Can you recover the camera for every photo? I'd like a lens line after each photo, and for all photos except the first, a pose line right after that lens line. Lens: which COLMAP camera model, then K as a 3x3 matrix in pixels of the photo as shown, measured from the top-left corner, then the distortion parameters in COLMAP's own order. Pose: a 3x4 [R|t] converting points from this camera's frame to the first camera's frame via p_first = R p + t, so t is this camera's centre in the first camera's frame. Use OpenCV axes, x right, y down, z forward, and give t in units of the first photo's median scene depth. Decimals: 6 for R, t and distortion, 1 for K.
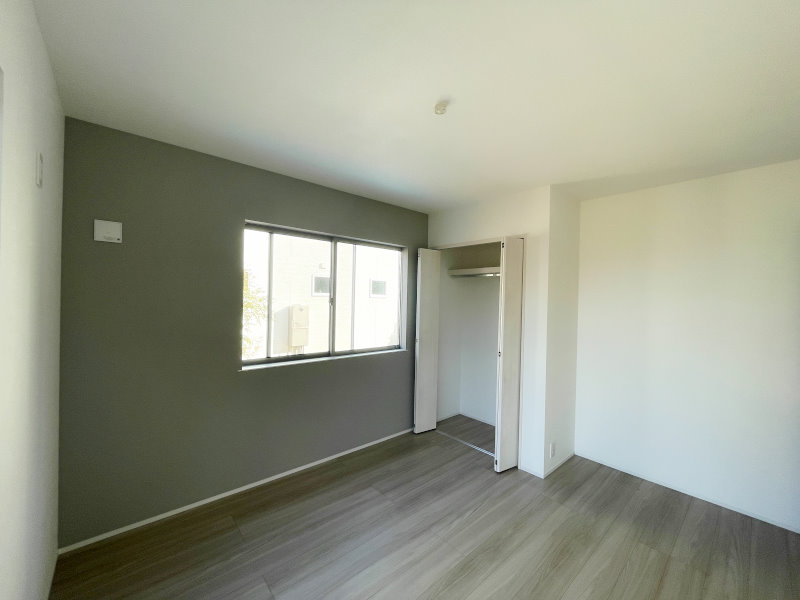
lens RADIAL K [[322.8, 0, 396.5], [0, 322.8, 305.2], [0, 0, 1]] dist [-0.002245, -0.000633]
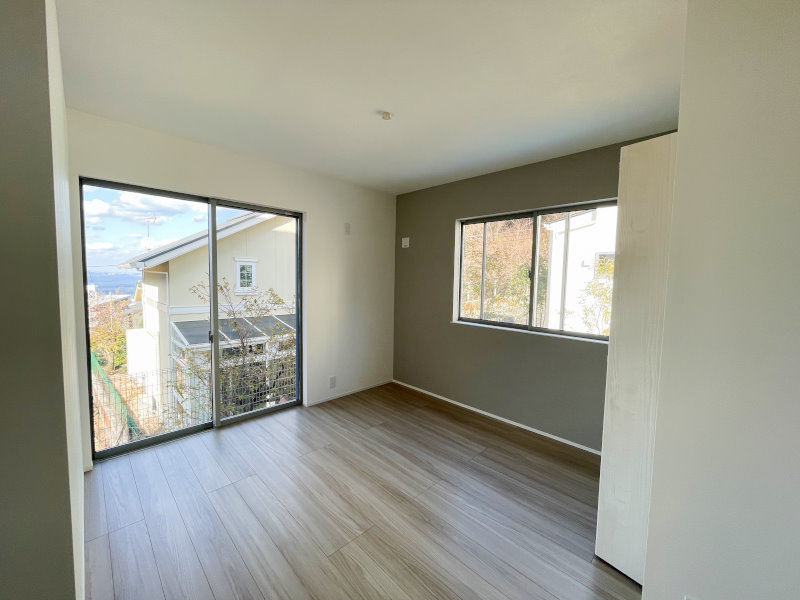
lens RADIAL K [[322.8, 0, 403.8], [0, 322.8, 302.6], [0, 0, 1]] dist [-0.002245, -0.000633]
pose [[0.063137, 0.059179, -0.996249, 0.932142], [-0.038219, 0.997651, 0.056840, 0.034330], [0.997273, 0.034487, 0.065251, 0.637859]]
